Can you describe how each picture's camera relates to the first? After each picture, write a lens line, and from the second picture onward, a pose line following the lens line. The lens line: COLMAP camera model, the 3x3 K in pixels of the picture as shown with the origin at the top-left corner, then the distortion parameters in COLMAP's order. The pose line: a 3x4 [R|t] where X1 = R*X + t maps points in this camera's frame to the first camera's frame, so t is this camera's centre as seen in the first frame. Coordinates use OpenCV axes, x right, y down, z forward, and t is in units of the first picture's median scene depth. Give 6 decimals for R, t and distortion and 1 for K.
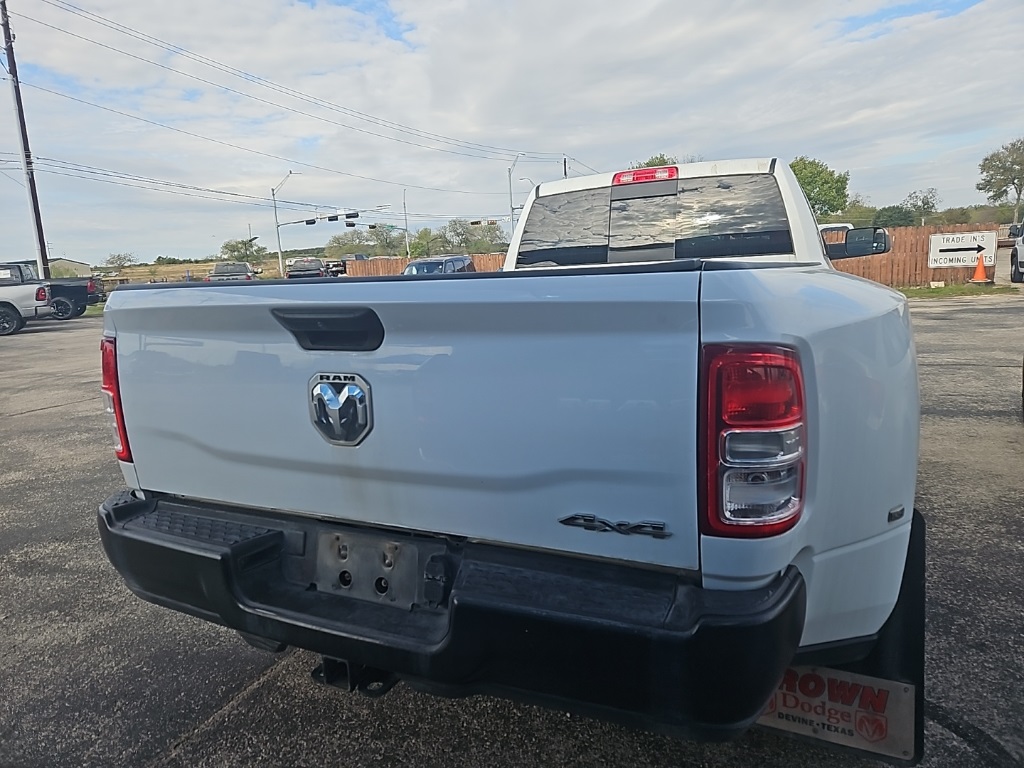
lens RADIAL K [[694.2, 0, 497.9], [0, 694.2, 384.5], [0, 0, 1]] dist [0.093838, -0.078328]
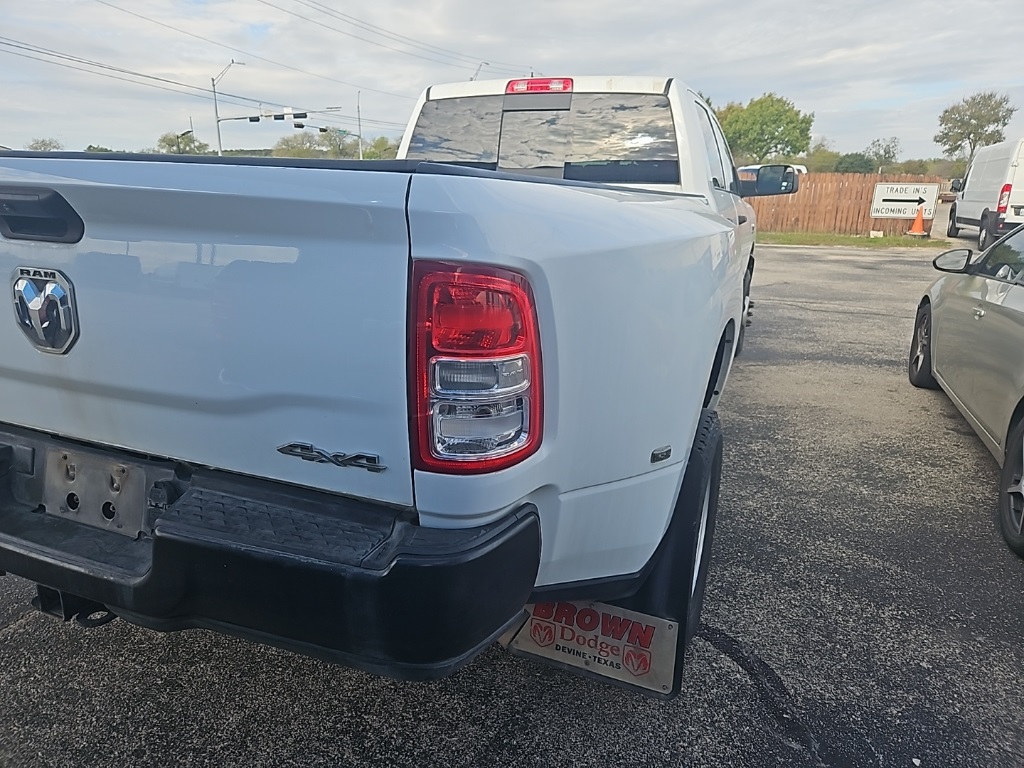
lens RADIAL K [[699.6, 0, 509.9], [0, 699.6, 391.3], [0, 0, 1]] dist [0.084473, -0.081850]
pose [[0.995508, 0.051490, 0.079454, 0.206477], [-0.060169, 0.991994, 0.111026, 0.001264], [-0.073101, -0.115308, 0.990636, 0.054547]]
